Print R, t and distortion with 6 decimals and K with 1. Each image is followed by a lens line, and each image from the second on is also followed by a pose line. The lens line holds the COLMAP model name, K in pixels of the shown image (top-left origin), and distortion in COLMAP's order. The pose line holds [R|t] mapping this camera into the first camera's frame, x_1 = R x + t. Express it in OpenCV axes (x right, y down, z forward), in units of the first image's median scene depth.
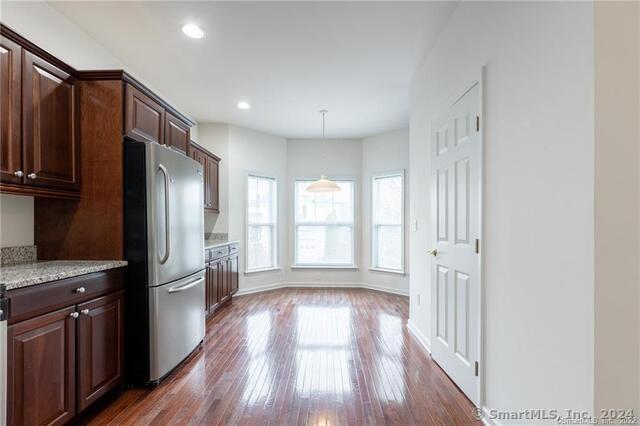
lens RADIAL K [[289.1, 0, 317.4], [0, 289.1, 225.8], [0, 0, 1]] dist [0.002576, 0.000291]
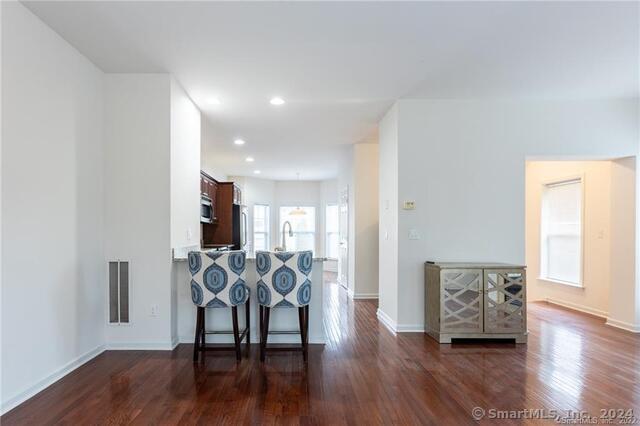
lens RADIAL K [[317.5, 0, 310.9], [0, 317.5, 229.9], [0, 0, 1]] dist [-0.009326, 0.000645]
pose [[0.996808, 0.002555, 0.079794, -0.106529], [-0.001533, 0.999916, -0.012862, 0.009638], [-0.079820, 0.012699, 0.996728, -1.967992]]
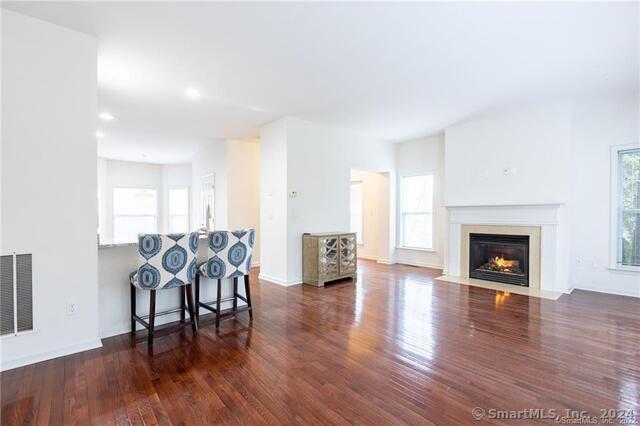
lens RADIAL K [[270.6, 0, 323.0], [0, 270.6, 215.7], [0, 0, 1]] dist [-0.009221, 0.000809]
pose [[0.713538, -0.015166, 0.700453, -0.678280], [0.015040, 0.999867, 0.006327, 0.009373], [-0.700455, 0.006020, 0.713671, -1.908566]]
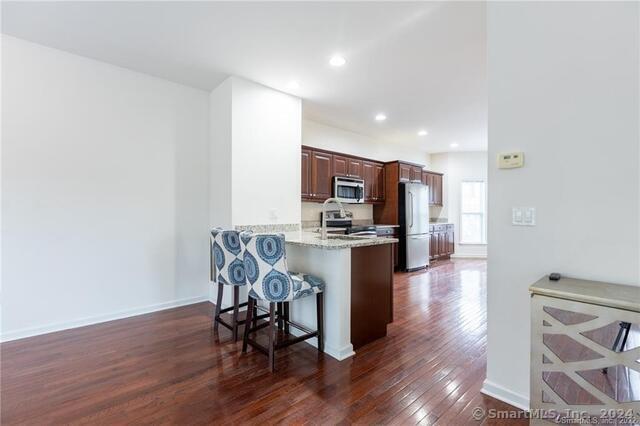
lens RADIAL K [[289.1, 0, 330.0], [0, 289.1, 211.2], [0, 0, 1]] dist [0.002576, 0.000291]
pose [[0.711892, -0.002036, -0.702286, 0.726564], [-0.006093, 0.999940, -0.009075, 0.008502], [0.702262, 0.010740, 0.711837, -1.275825]]
